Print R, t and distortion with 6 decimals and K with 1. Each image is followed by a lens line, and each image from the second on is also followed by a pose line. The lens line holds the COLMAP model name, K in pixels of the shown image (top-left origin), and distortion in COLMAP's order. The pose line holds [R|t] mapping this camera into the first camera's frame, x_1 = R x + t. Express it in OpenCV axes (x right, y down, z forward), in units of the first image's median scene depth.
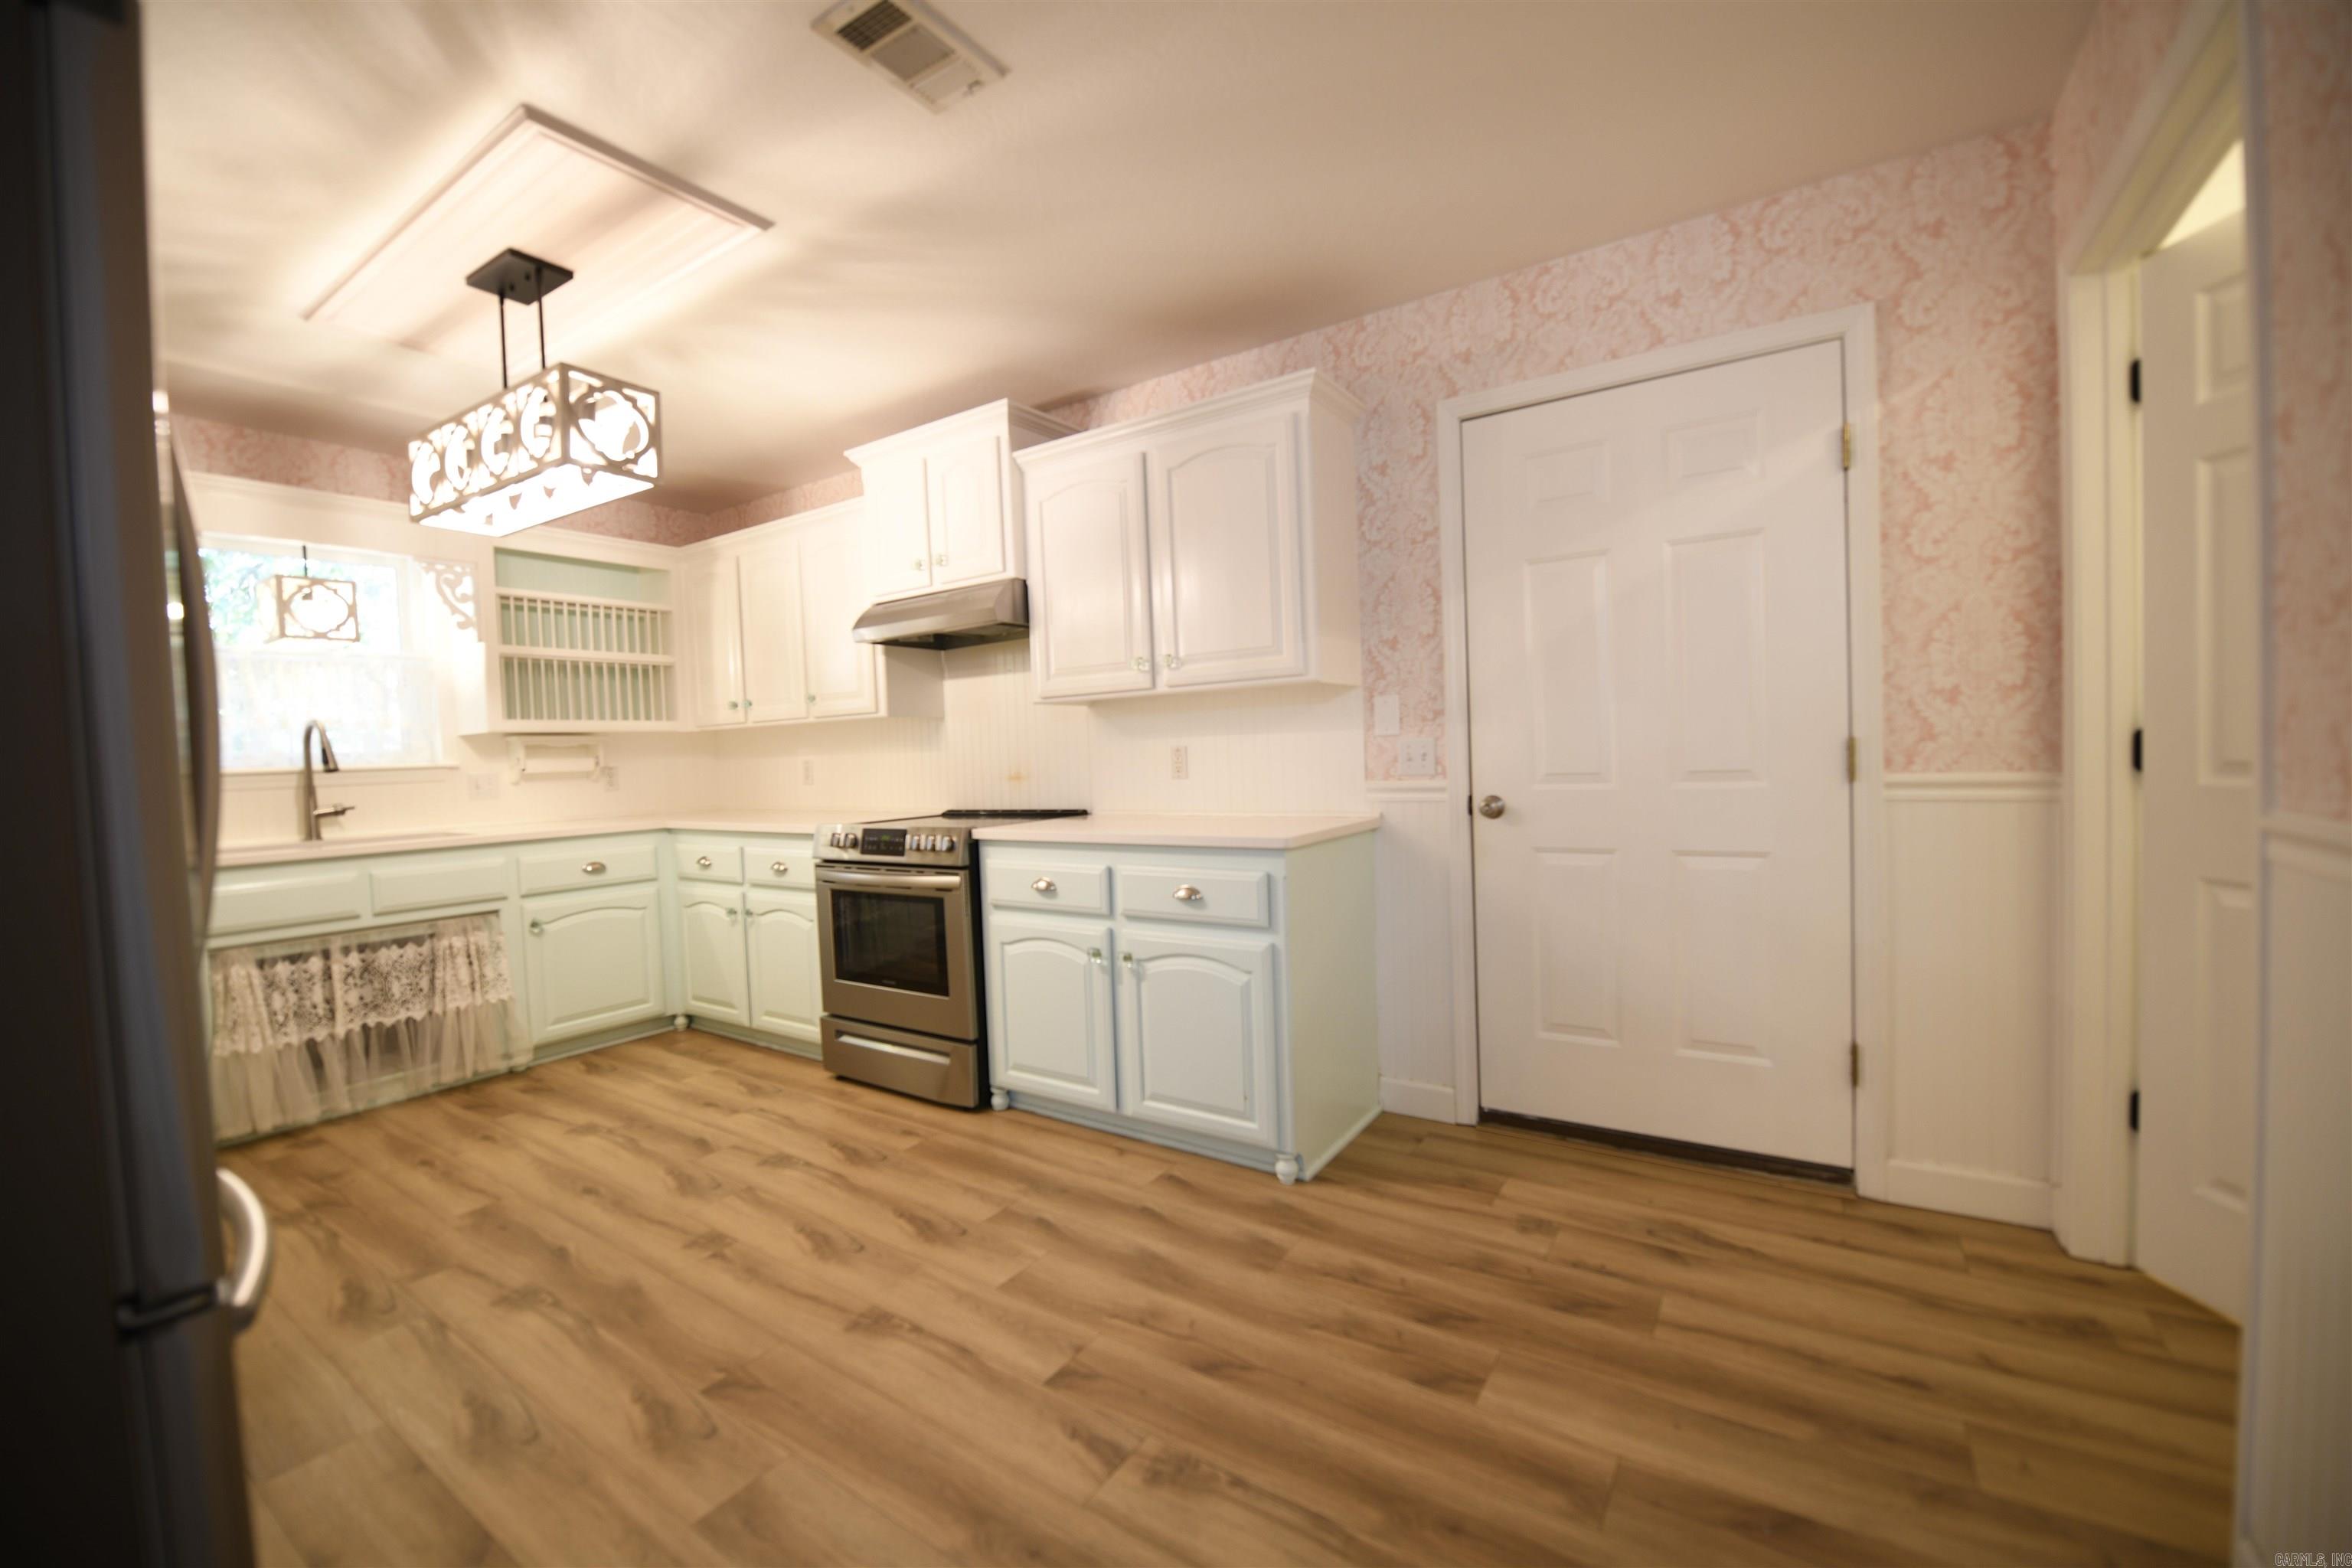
lens RADIAL K [[944.1, 0, 1175.1], [0, 944.1, 784.4], [0, 0, 1]] dist [-0.018730, -0.001290]
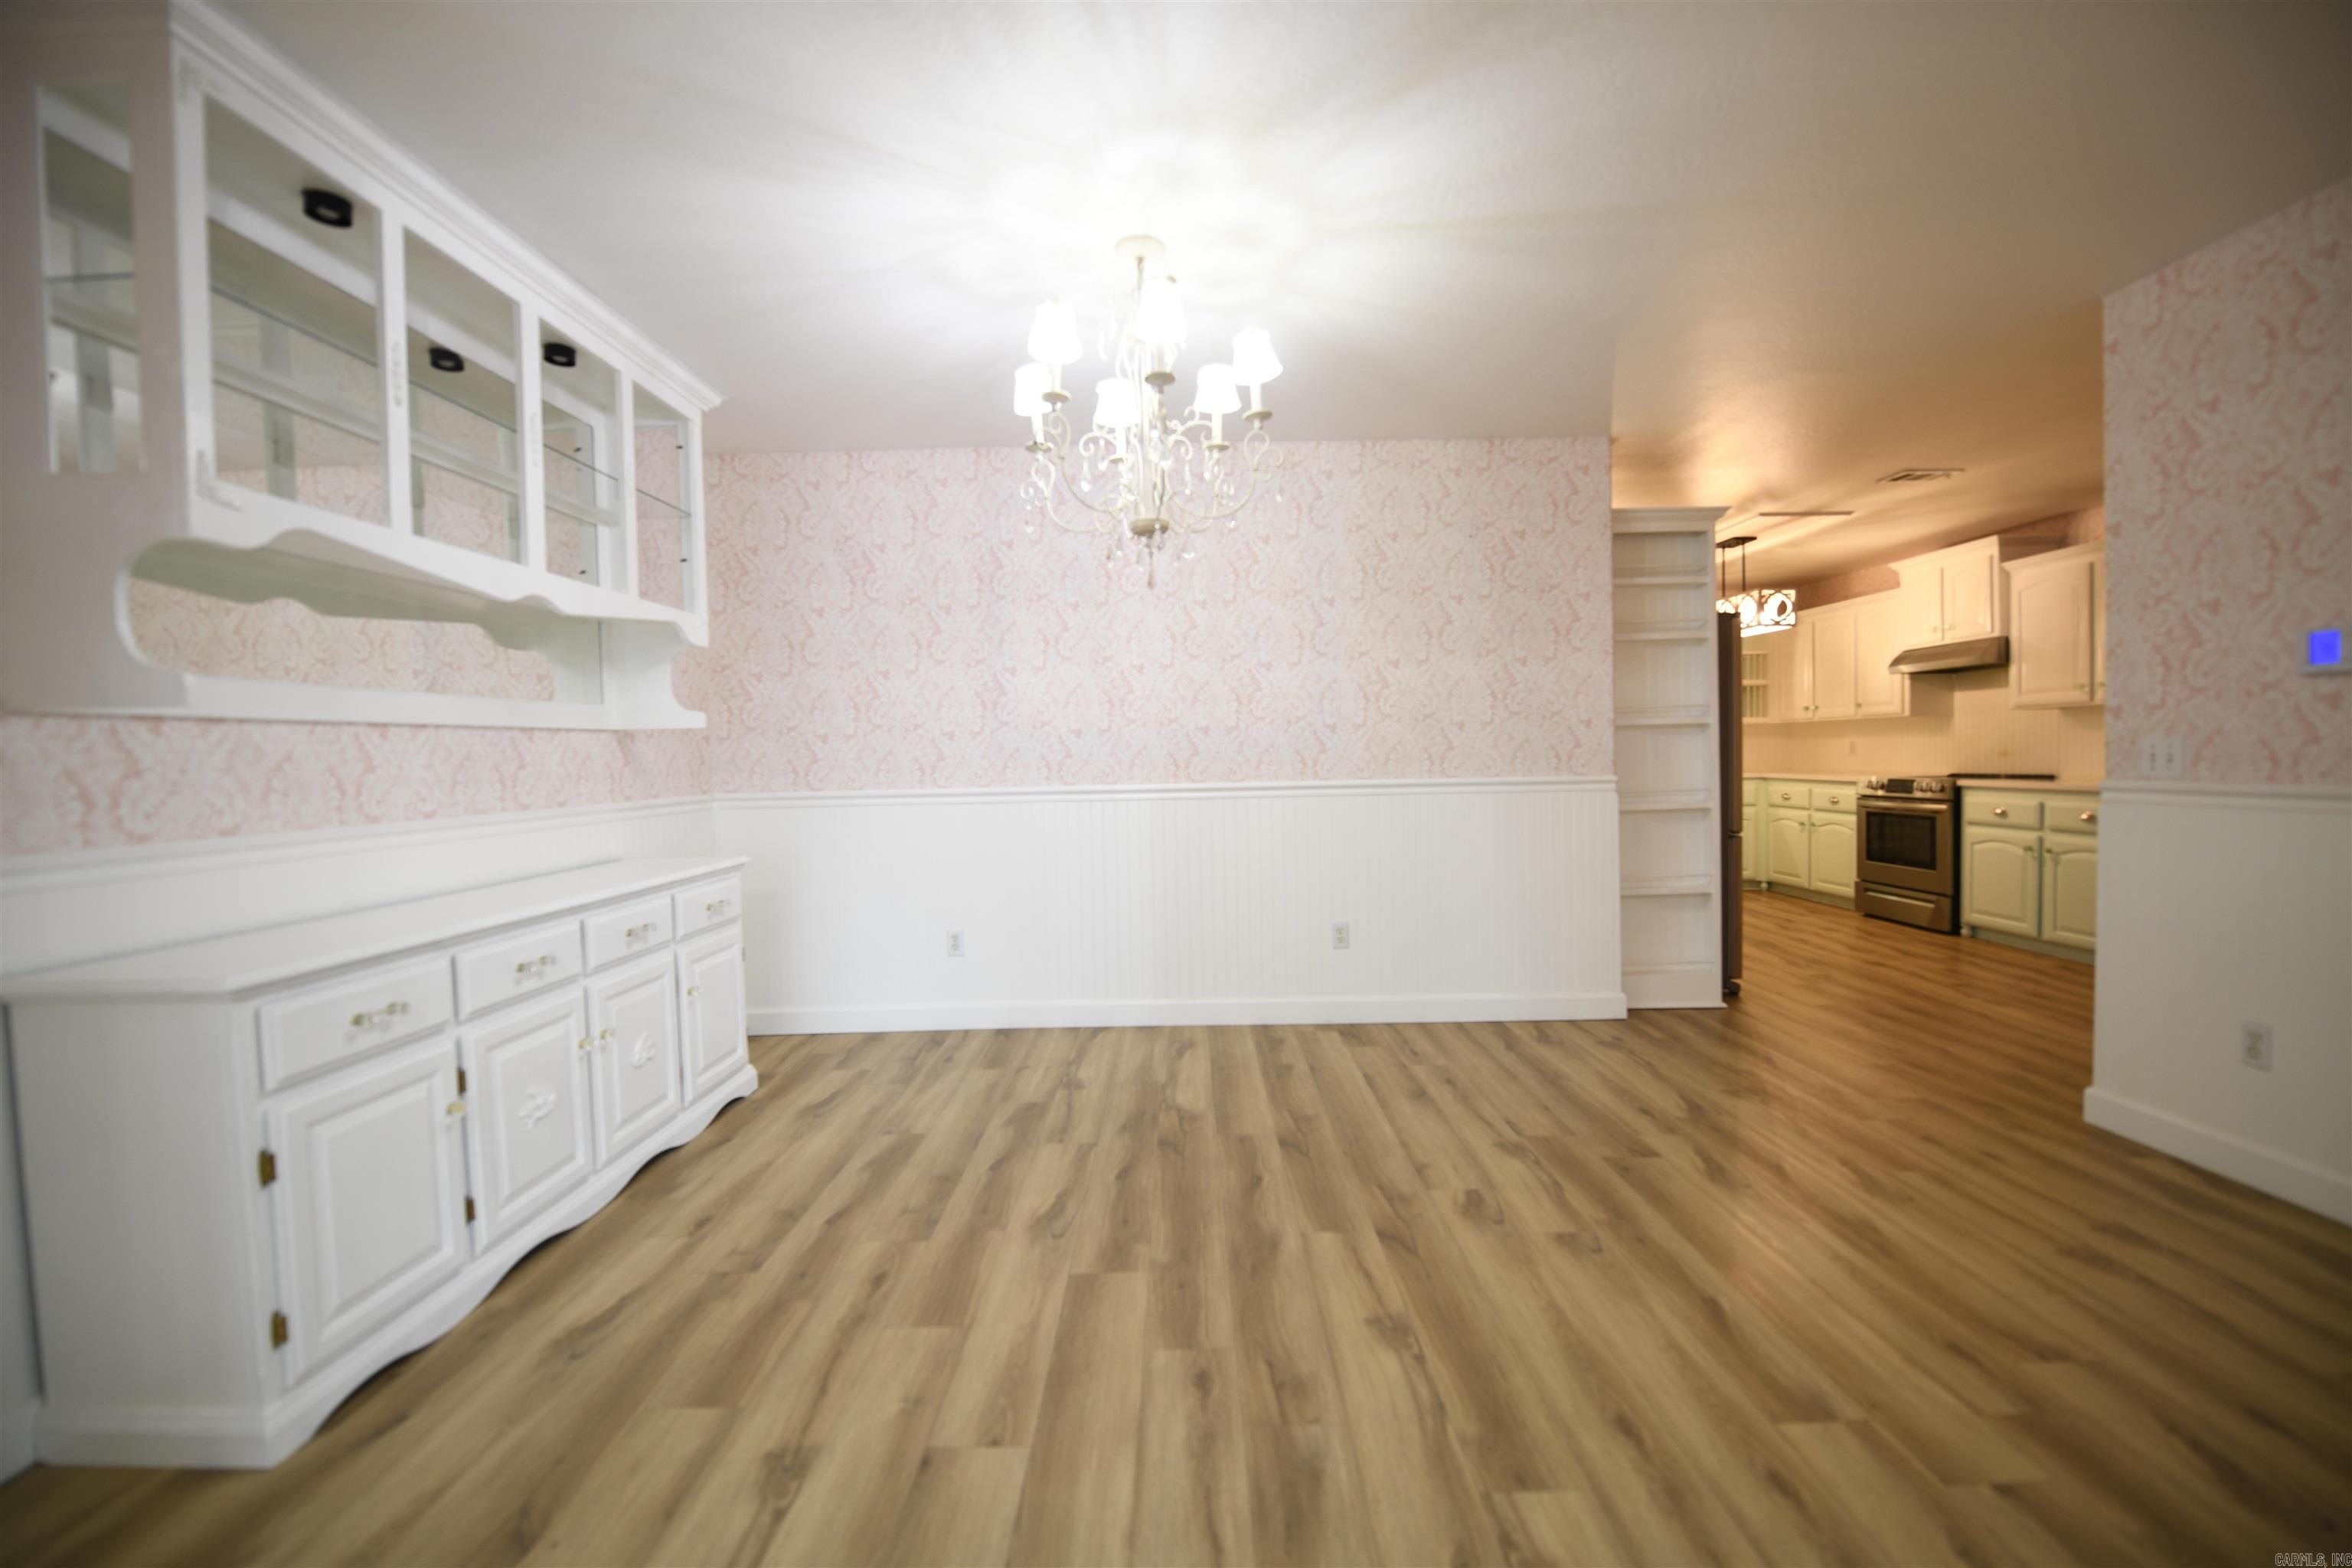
lens RADIAL K [[944.1, 0, 1174.0], [0, 944.1, 780.7], [0, 0, 1]] dist [-0.018730, -0.001290]
pose [[0.551956, 0.048617, -0.832455, 0.410473], [-0.032177, 0.998797, 0.036997, 0.027587], [0.833252, 0.006366, 0.552856, -1.153197]]
